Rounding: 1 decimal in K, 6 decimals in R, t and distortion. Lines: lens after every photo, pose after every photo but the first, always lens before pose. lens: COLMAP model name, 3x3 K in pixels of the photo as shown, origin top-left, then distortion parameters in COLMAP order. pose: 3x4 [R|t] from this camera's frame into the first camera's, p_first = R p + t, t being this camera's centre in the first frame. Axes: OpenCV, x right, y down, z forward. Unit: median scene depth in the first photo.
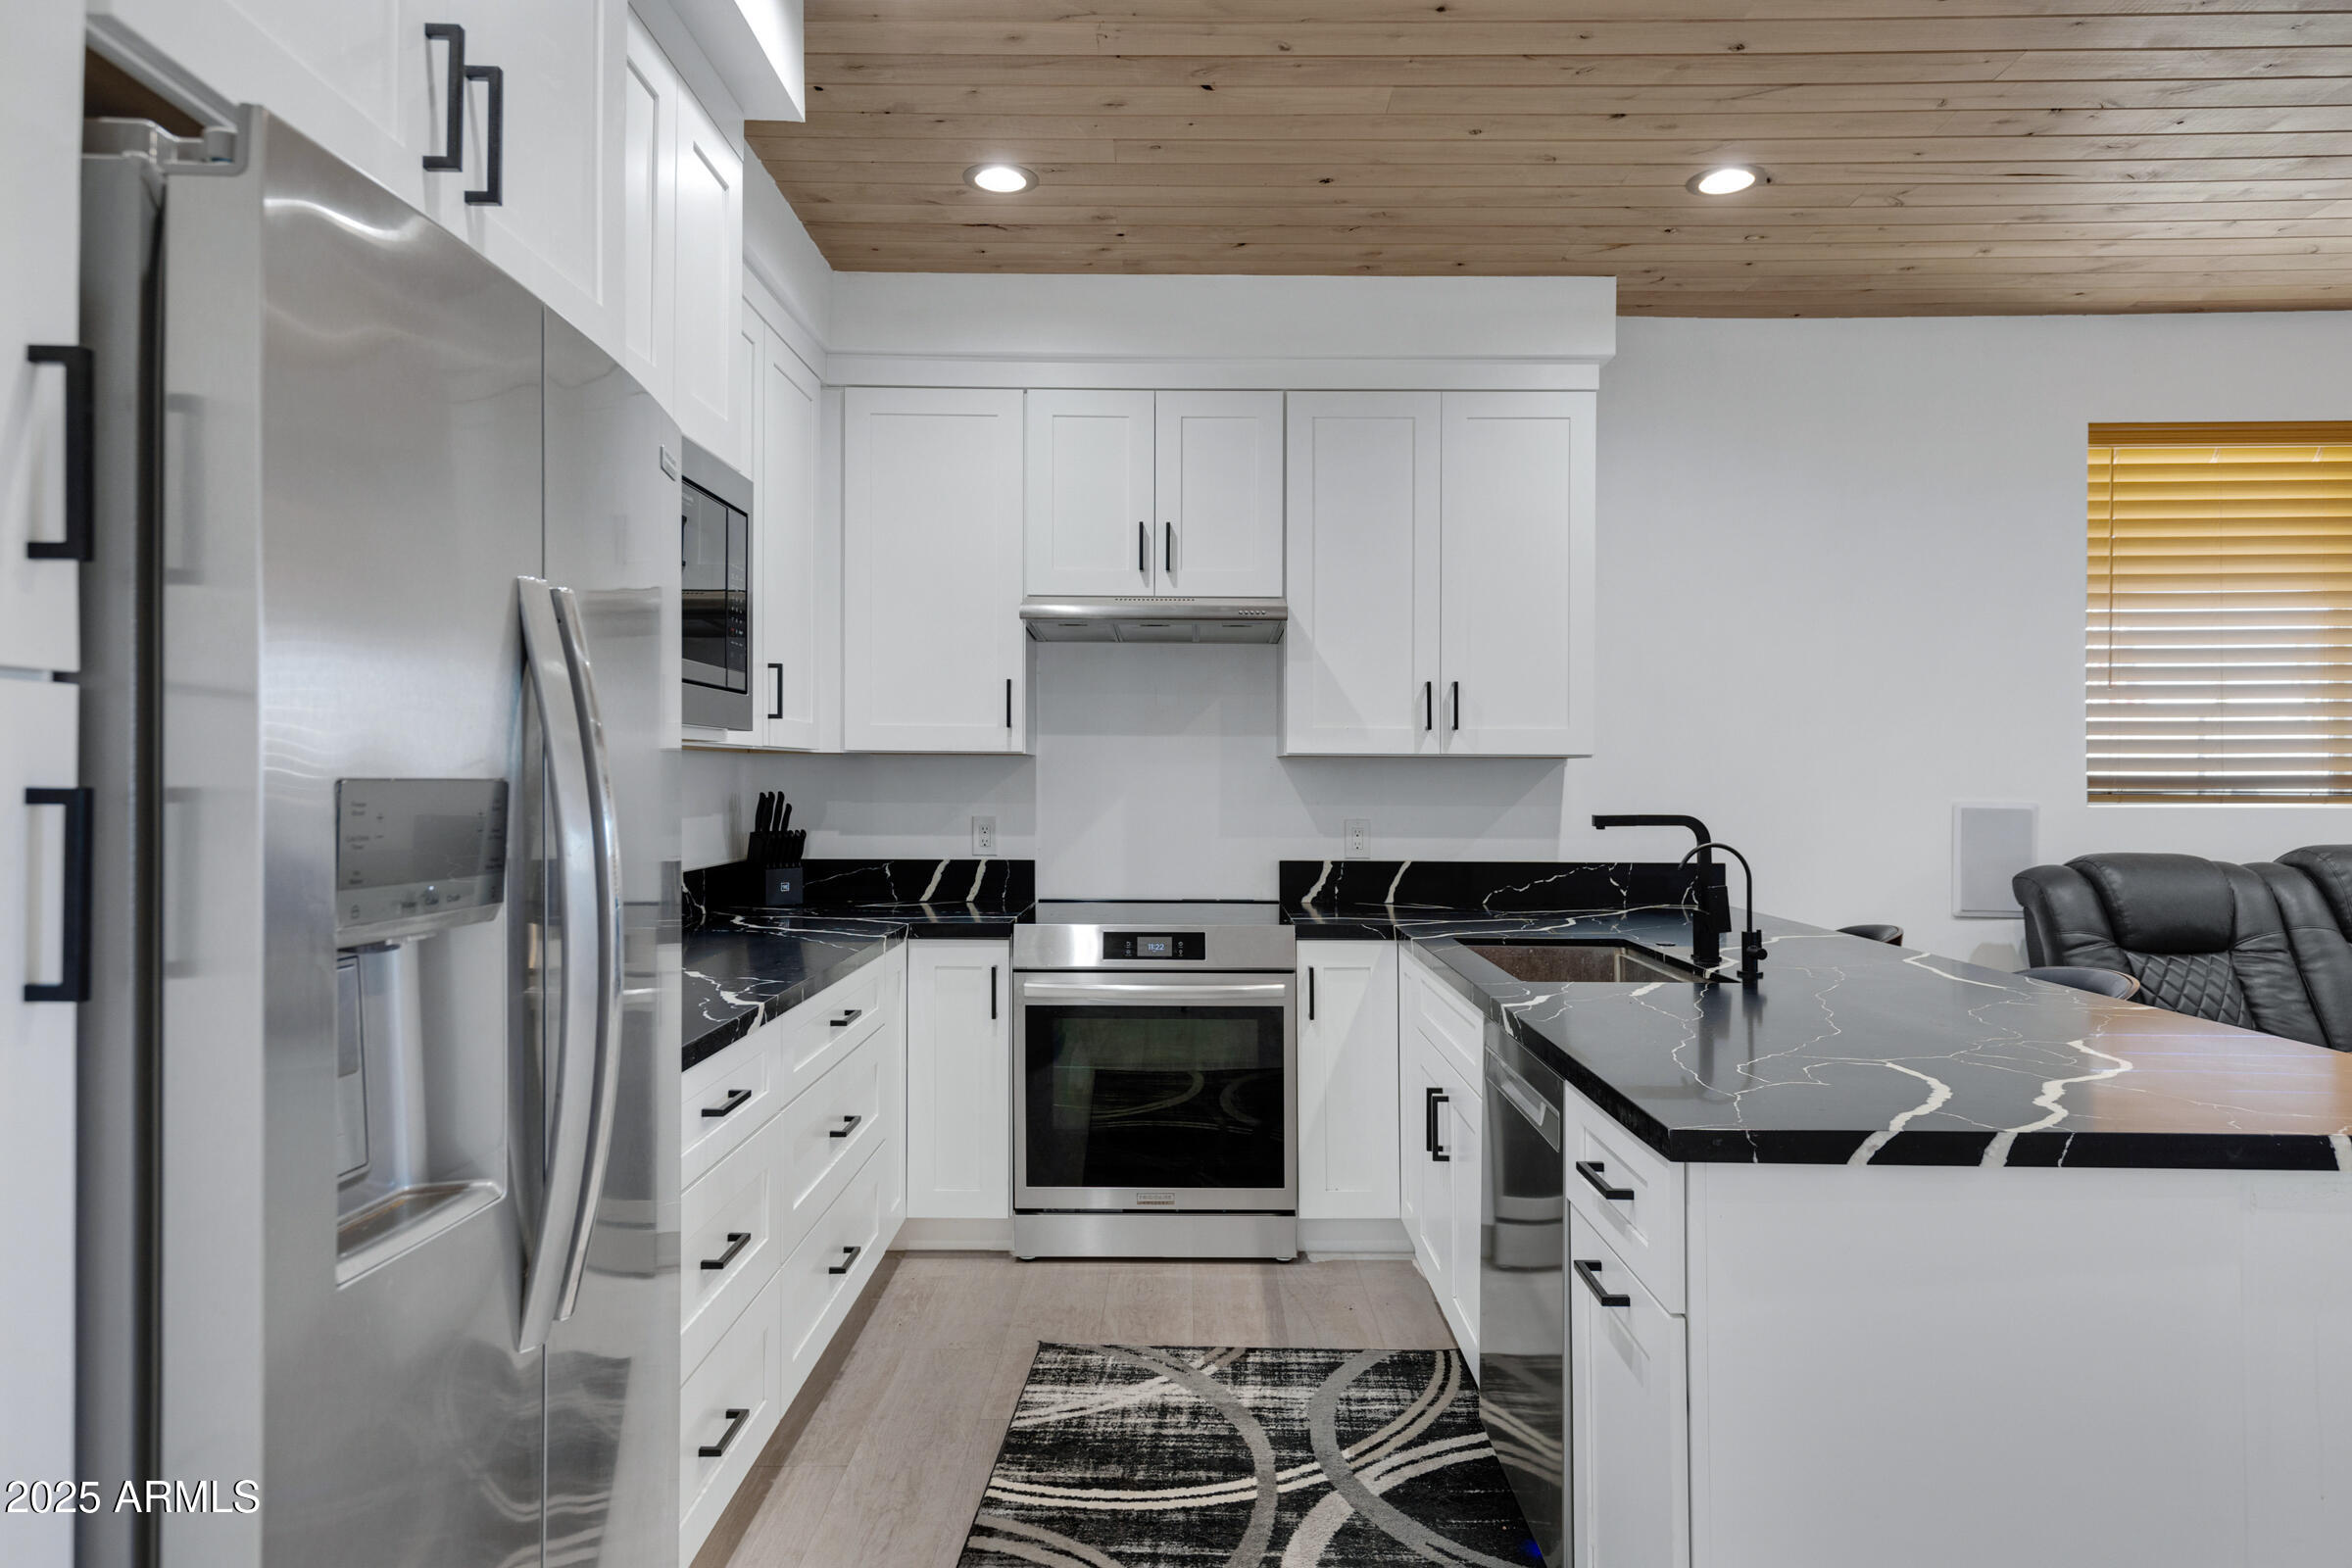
lens RADIAL K [[1410.3, 0, 1199.9], [0, 1410.3, 768.7], [0, 0, 1]] dist [0.048265, -0.004154]
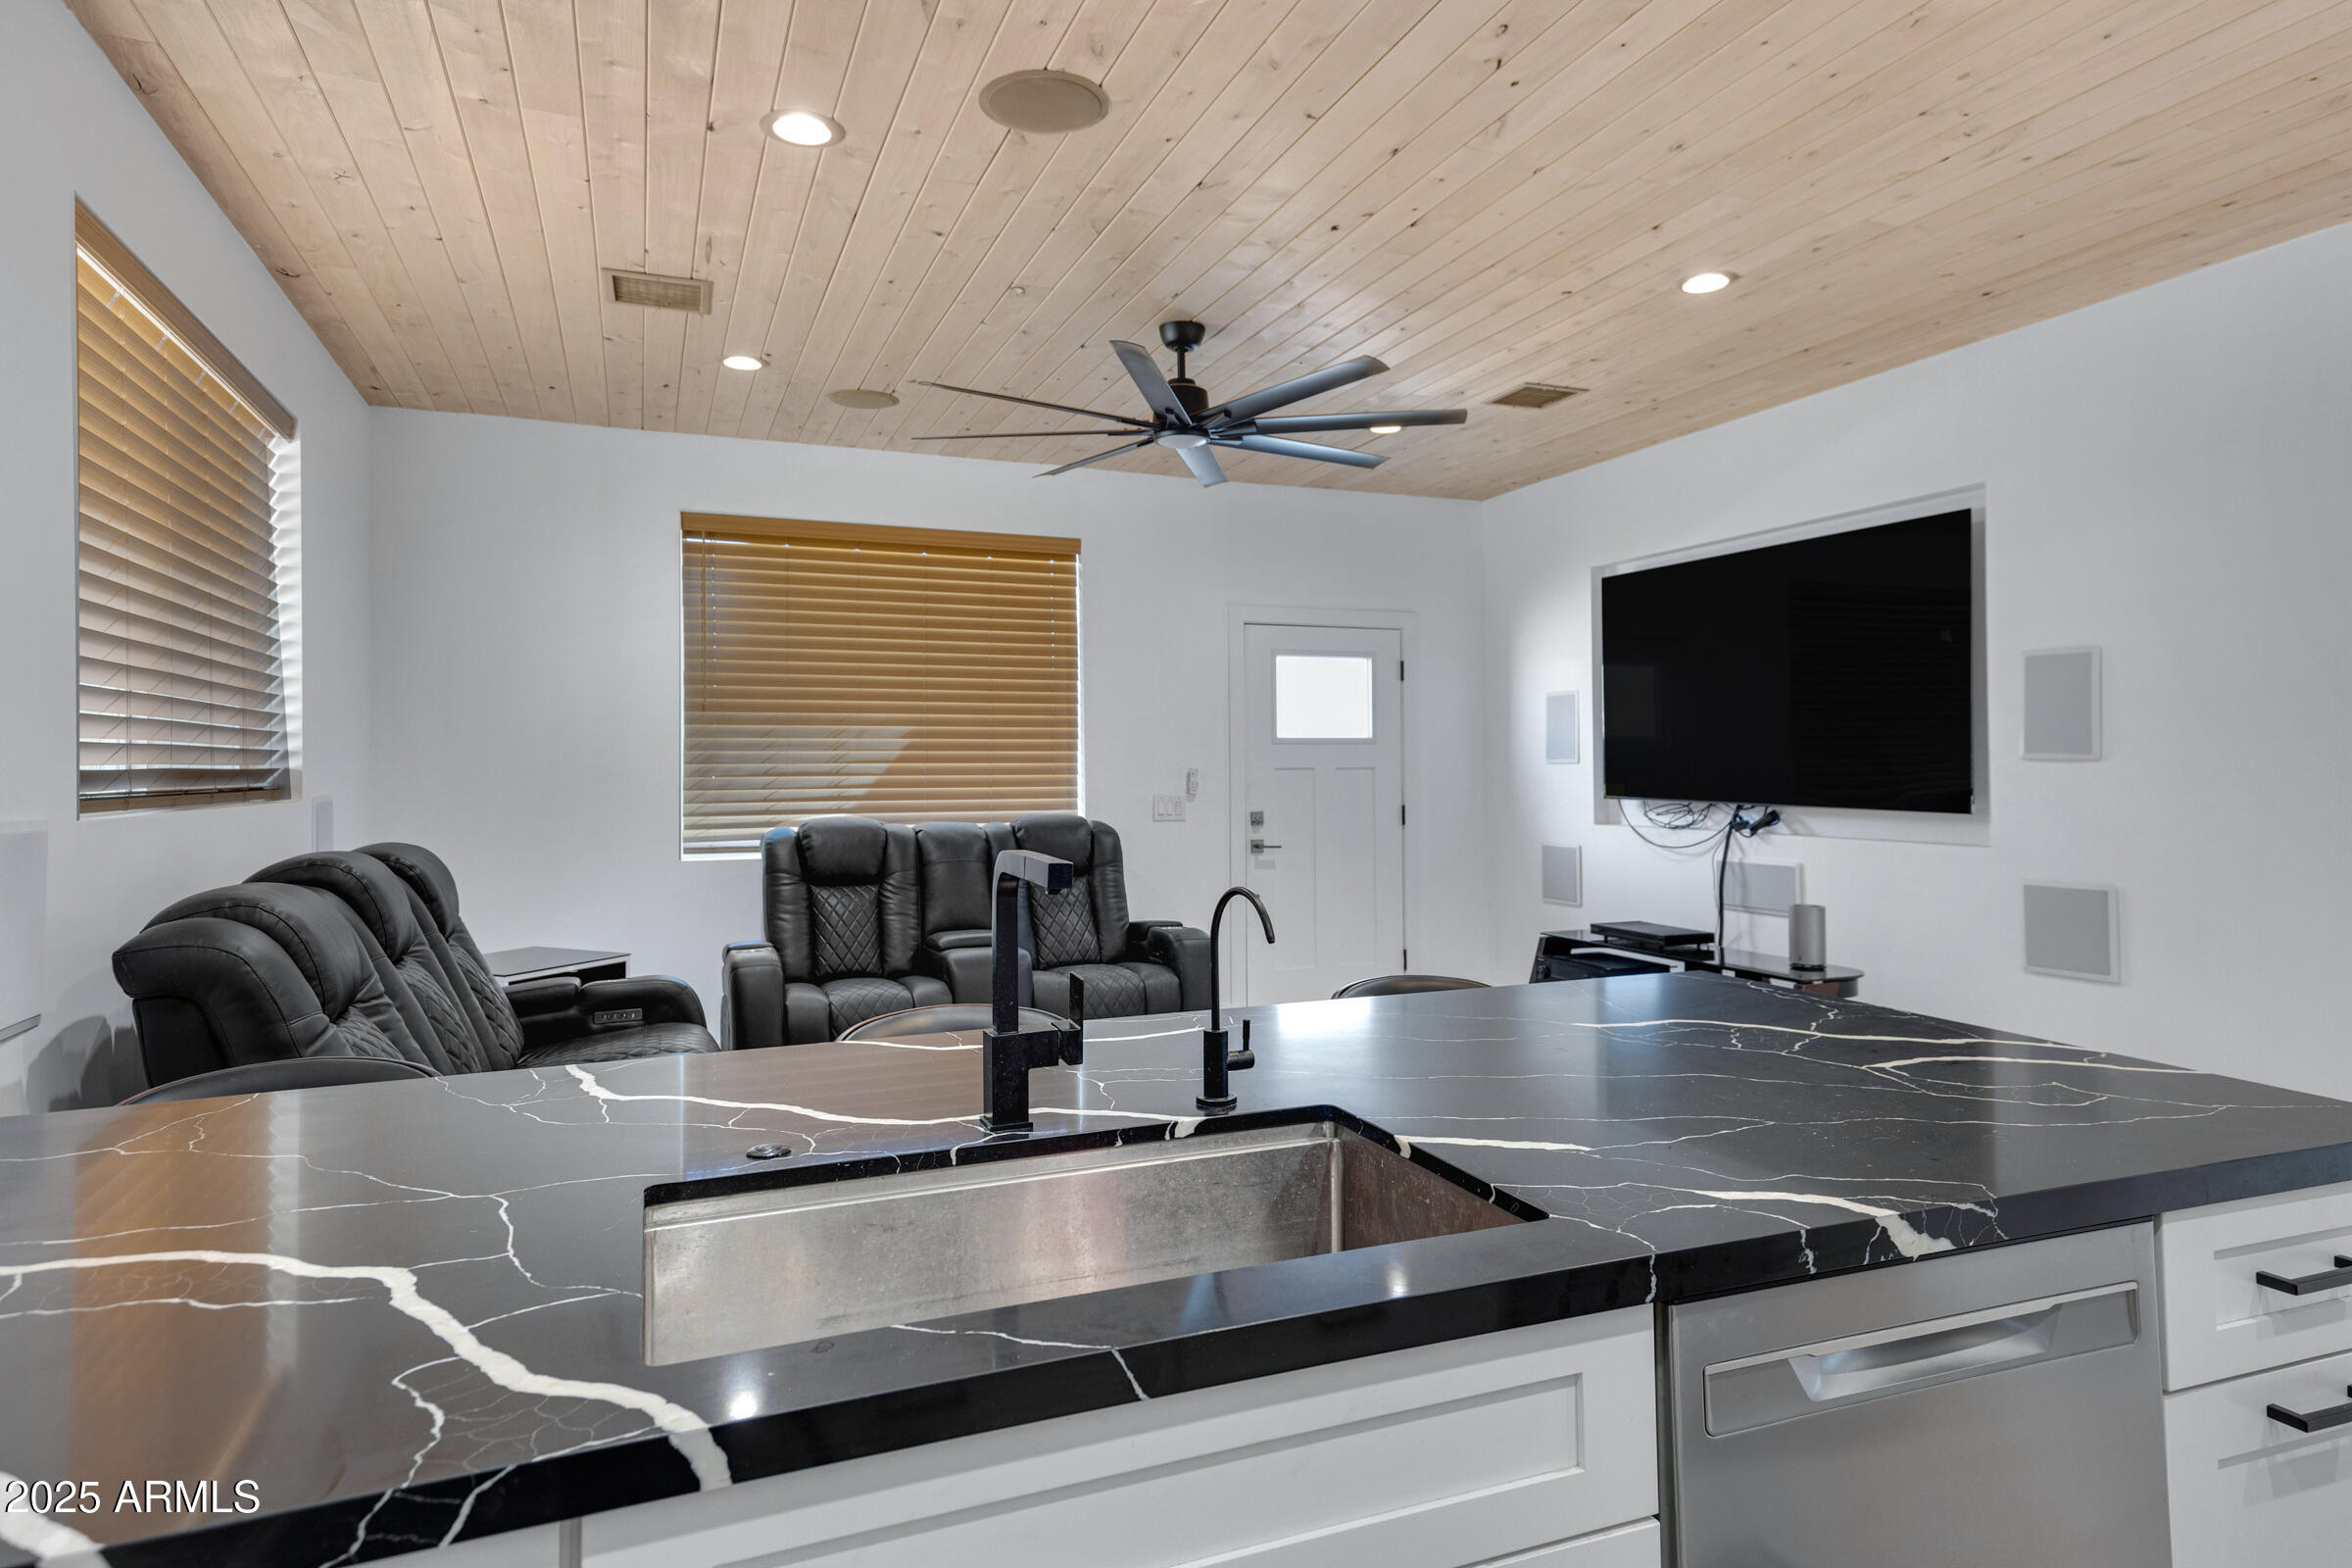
lens RADIAL K [[1313.9, 0, 1181.8], [0, 1313.9, 771.1], [0, 0, 1]] dist [0.015662, 0.000307]
pose [[-0.362999, -0.005273, 0.931775, -0.090509], [-0.000430, 0.999985, 0.005492, 0.002443], [-0.931789, 0.001593, -0.362996, 0.875454]]
